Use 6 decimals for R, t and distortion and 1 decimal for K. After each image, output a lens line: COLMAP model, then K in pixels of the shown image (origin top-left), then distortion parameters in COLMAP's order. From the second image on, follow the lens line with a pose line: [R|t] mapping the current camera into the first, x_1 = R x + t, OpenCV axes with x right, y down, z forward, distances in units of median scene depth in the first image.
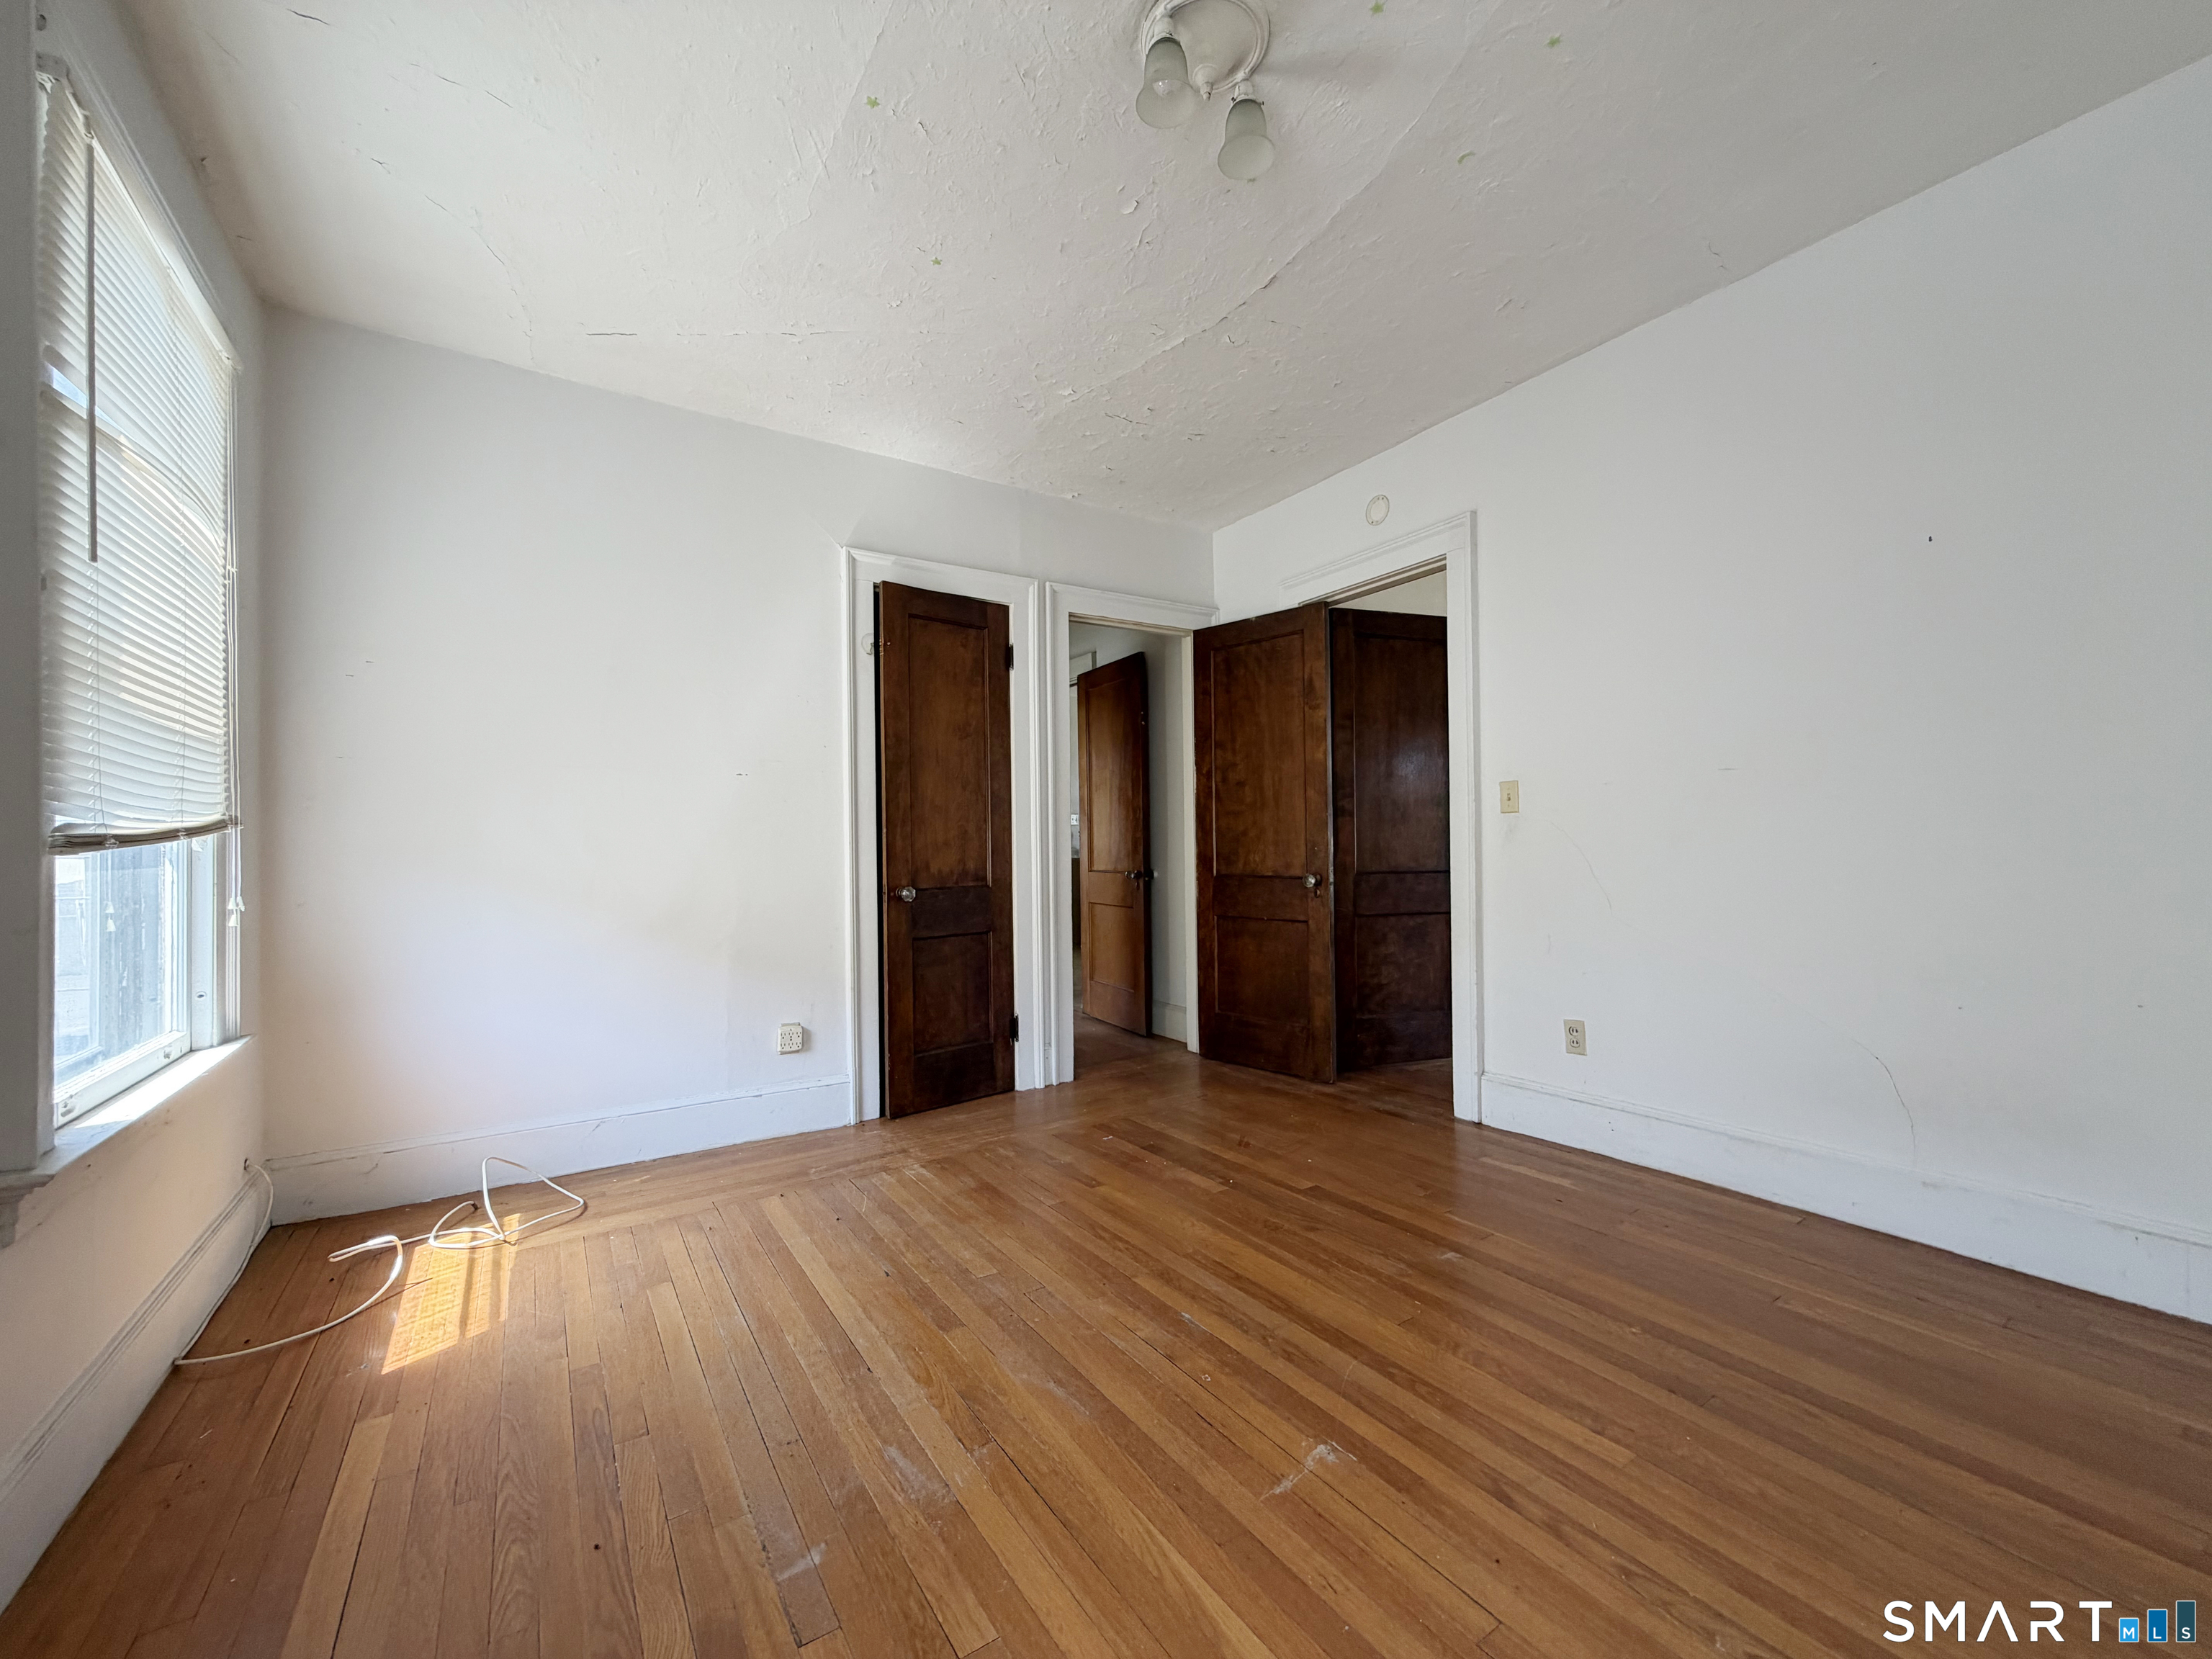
lens RADIAL K [[876.9, 0, 1101.3], [0, 876.9, 834.5], [0, 0, 1]] dist [-0.008207, 0.000431]
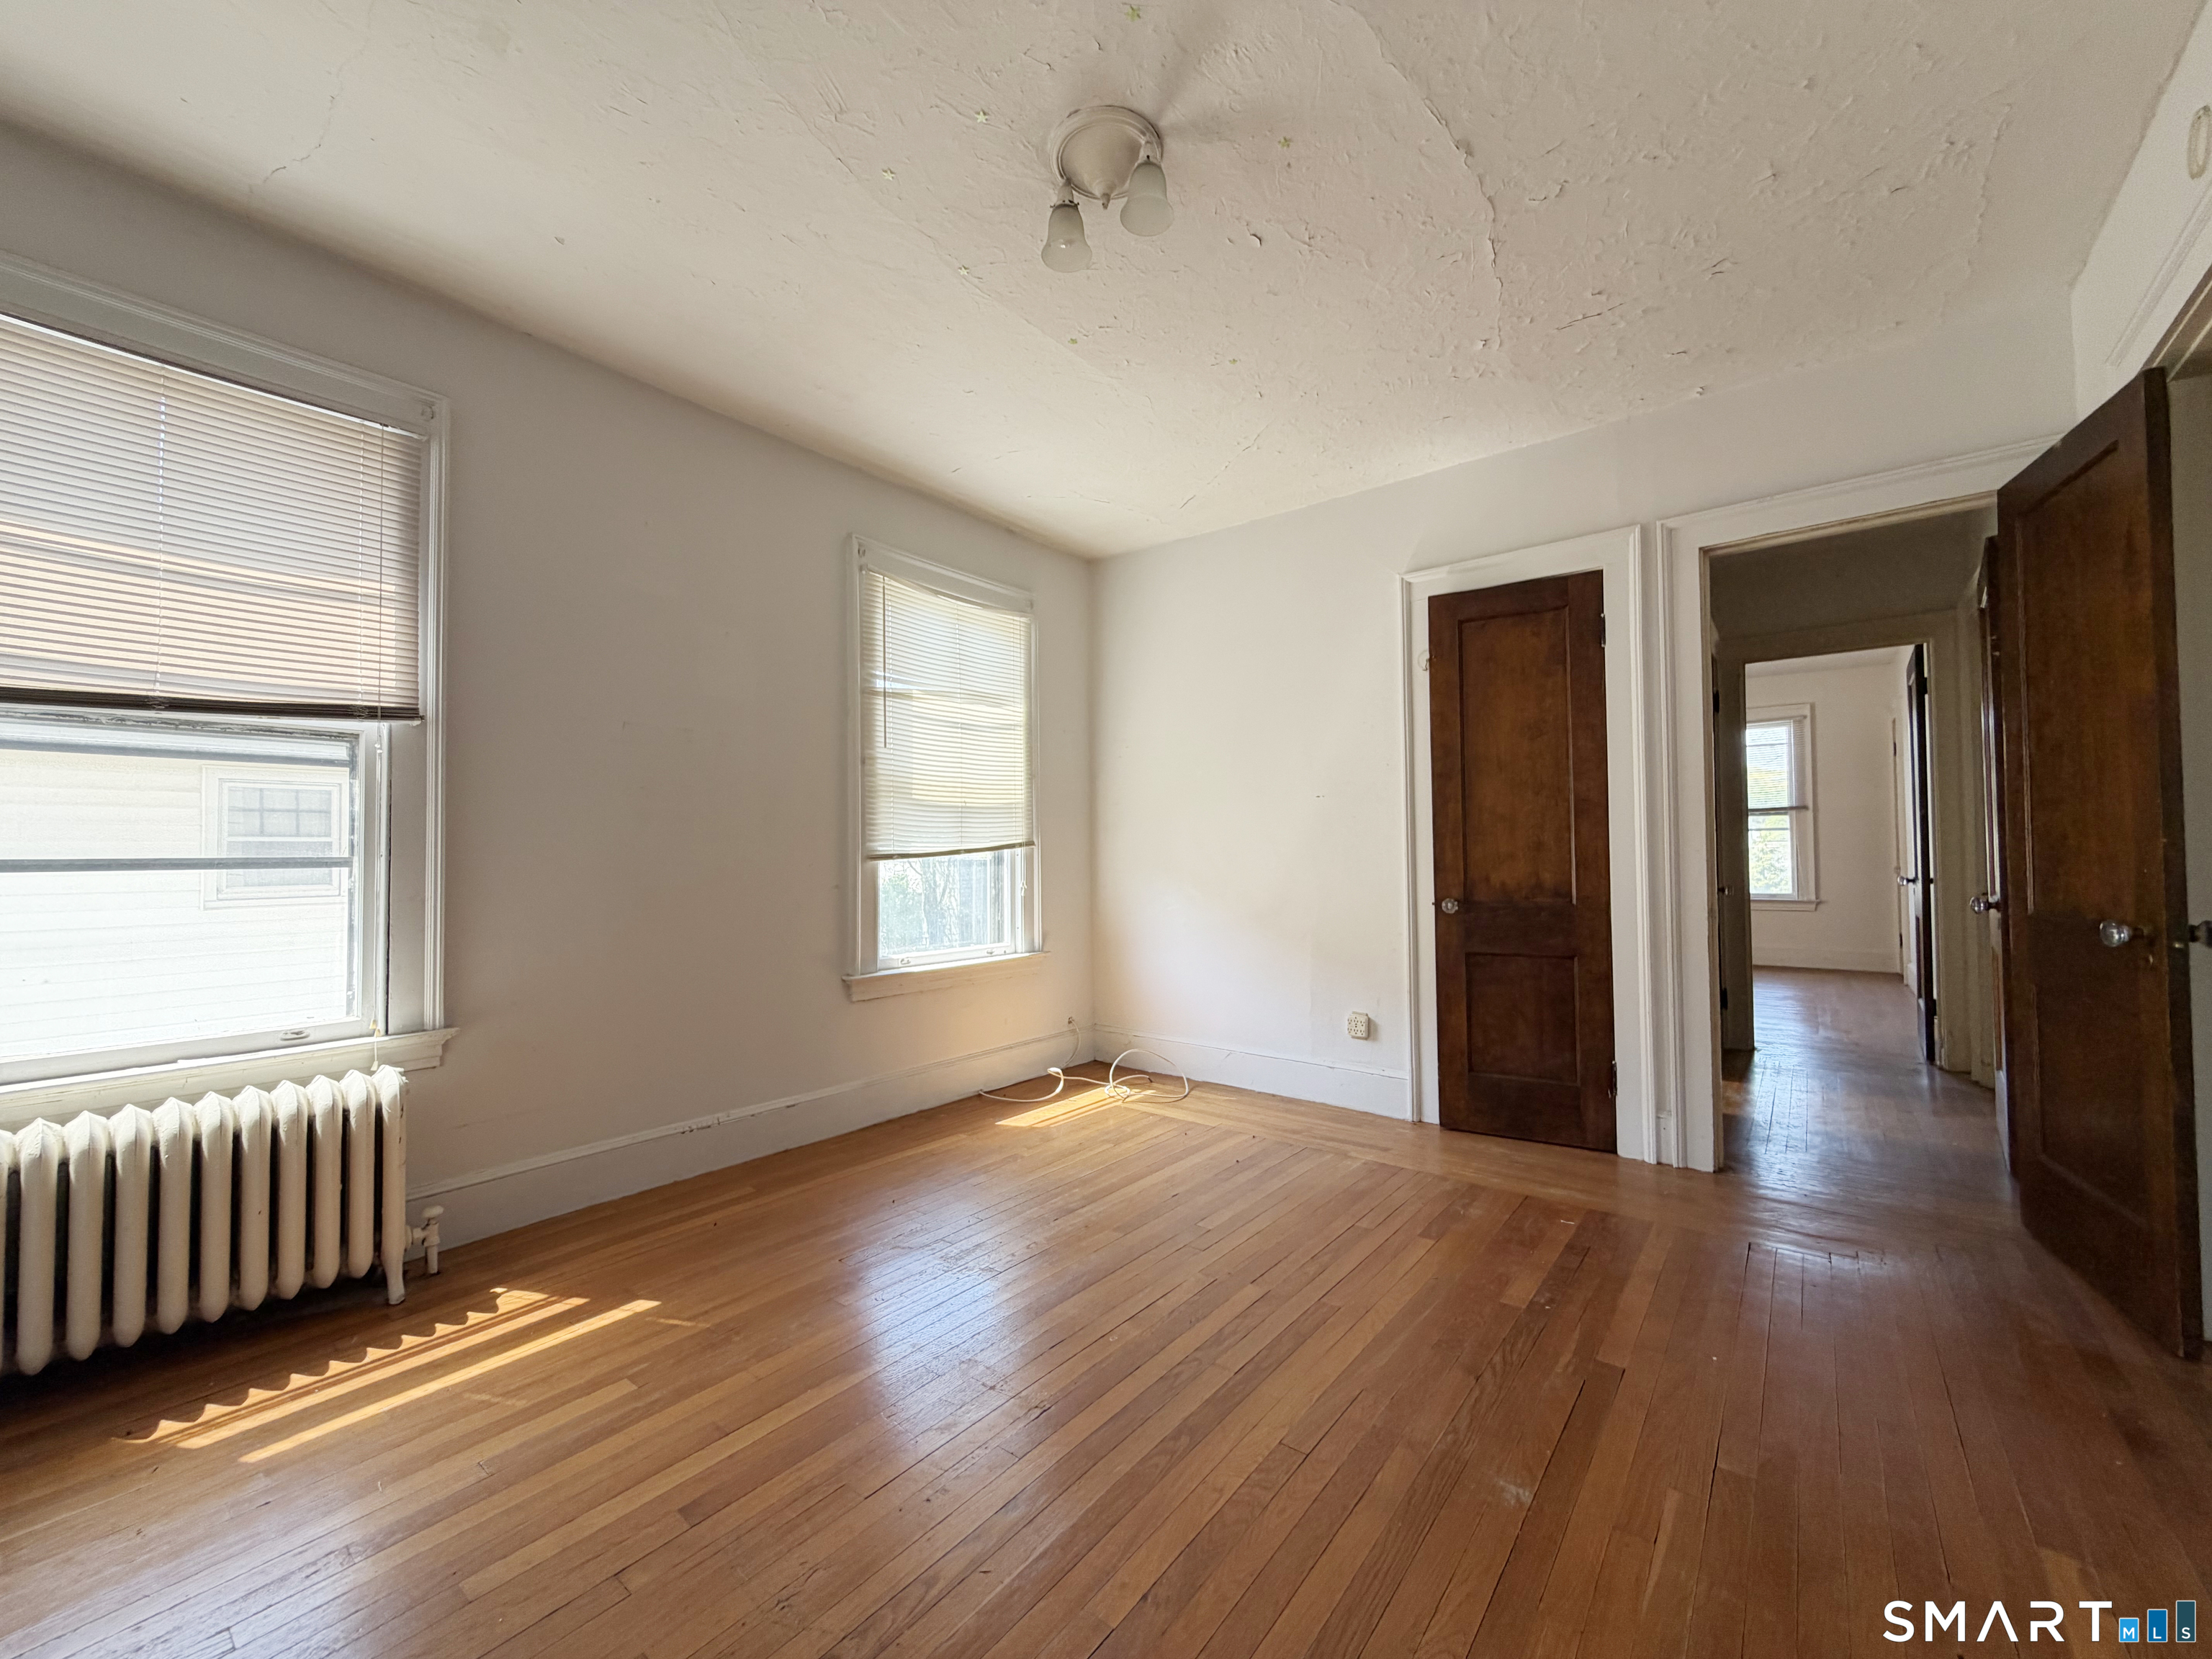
lens RADIAL K [[876.9, 0, 1099.8], [0, 876.9, 833.1], [0, 0, 1]] dist [-0.008207, 0.000431]
pose [[0.308755, -0.013441, -0.951047, 0.591694], [0.015024, 0.999844, -0.009253, -0.010779], [0.951023, -0.011432, 0.308909, 0.314701]]
